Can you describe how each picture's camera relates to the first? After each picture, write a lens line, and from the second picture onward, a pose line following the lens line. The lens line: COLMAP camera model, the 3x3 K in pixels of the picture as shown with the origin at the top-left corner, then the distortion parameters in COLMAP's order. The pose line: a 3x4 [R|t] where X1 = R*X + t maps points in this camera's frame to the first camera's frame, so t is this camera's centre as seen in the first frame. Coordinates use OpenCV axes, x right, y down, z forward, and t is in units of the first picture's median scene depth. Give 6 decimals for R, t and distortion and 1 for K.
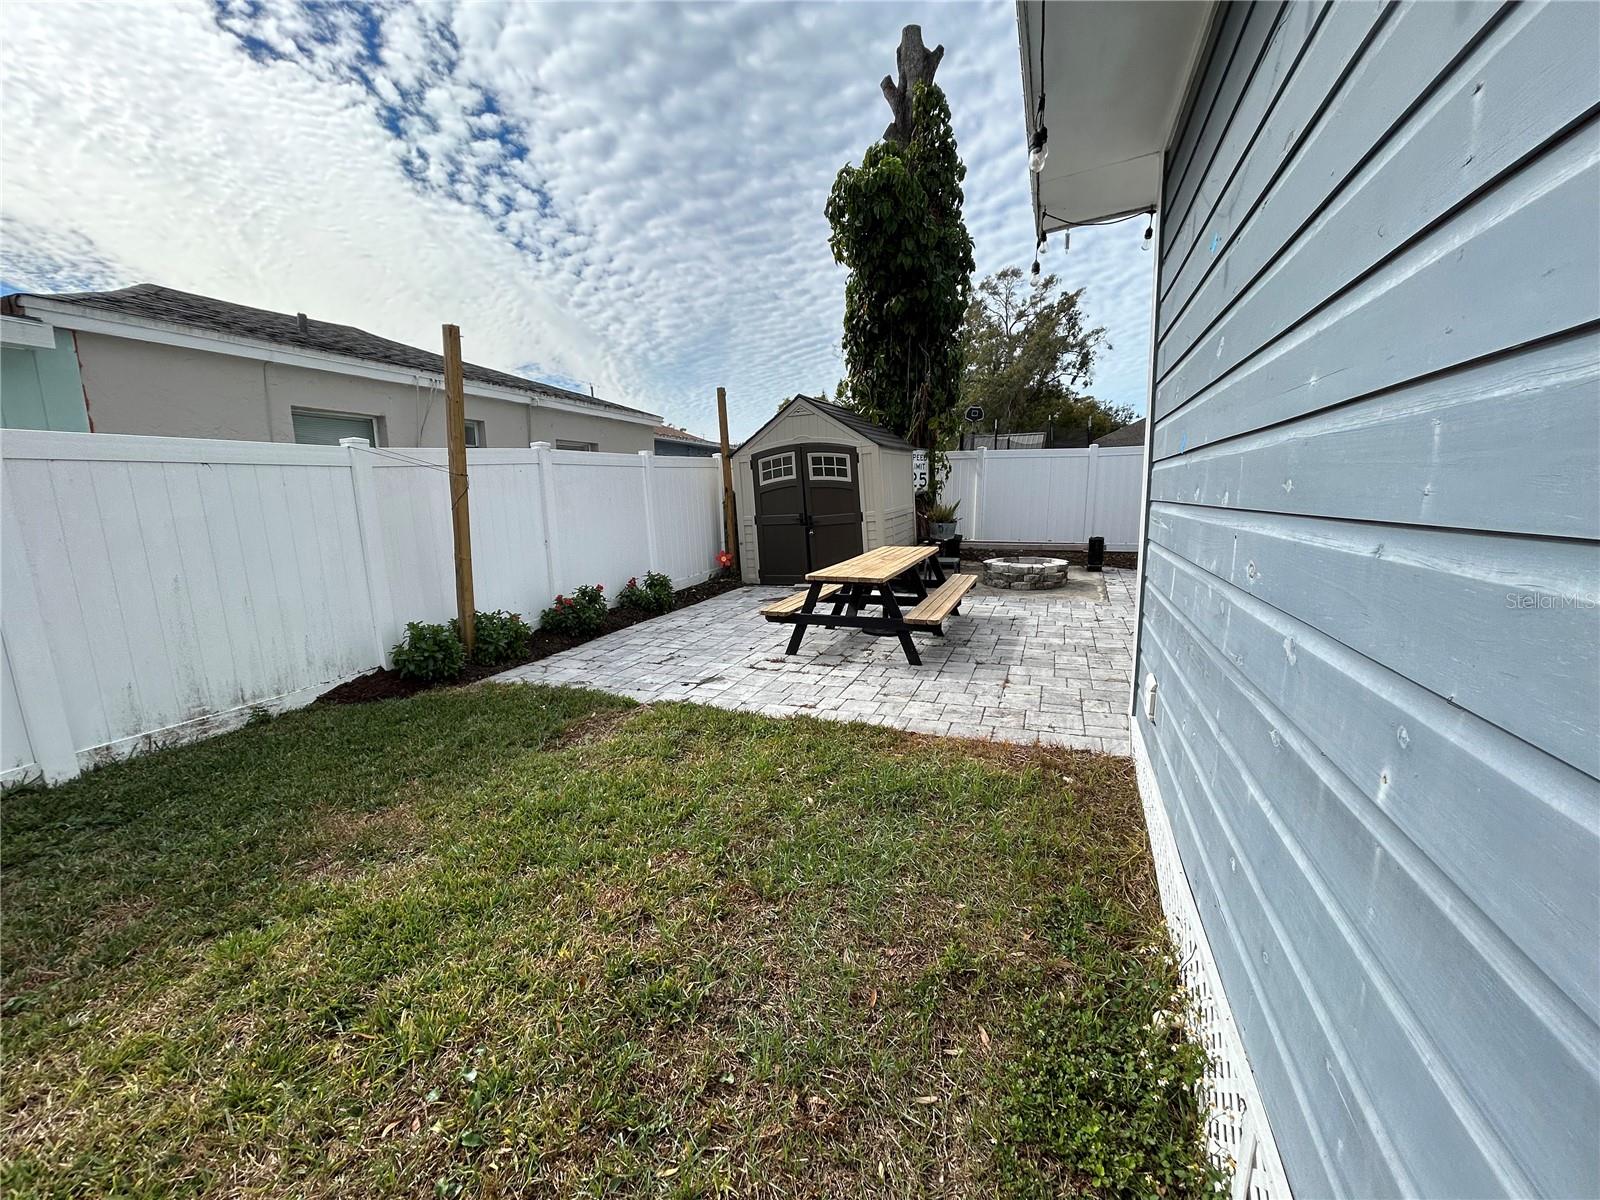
lens RADIAL K [[641.5, 0, 800.0], [0, 641.5, 600.0], [0, 0, 1]] dist [0.001536, 0.000132]
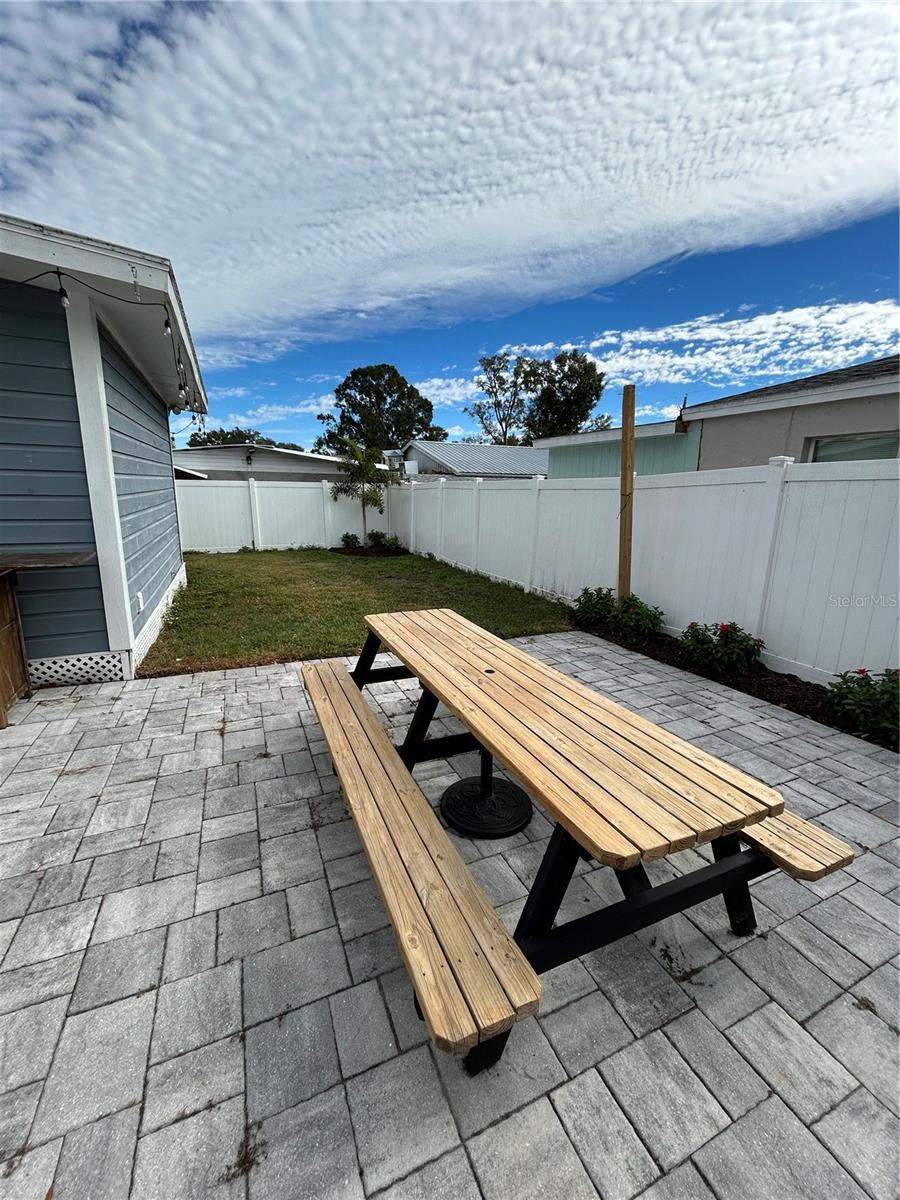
lens RADIAL K [[481.1, 0, 450.0], [0, 481.1, 600.0], [0, 0, 1]] dist [0.001536, 0.000132]
pose [[-0.702263, 0.165198, -0.692486, 0.539425], [-0.119236, 0.931672, 0.343177, -0.322124], [0.701862, 0.323570, -0.634581, 1.604121]]
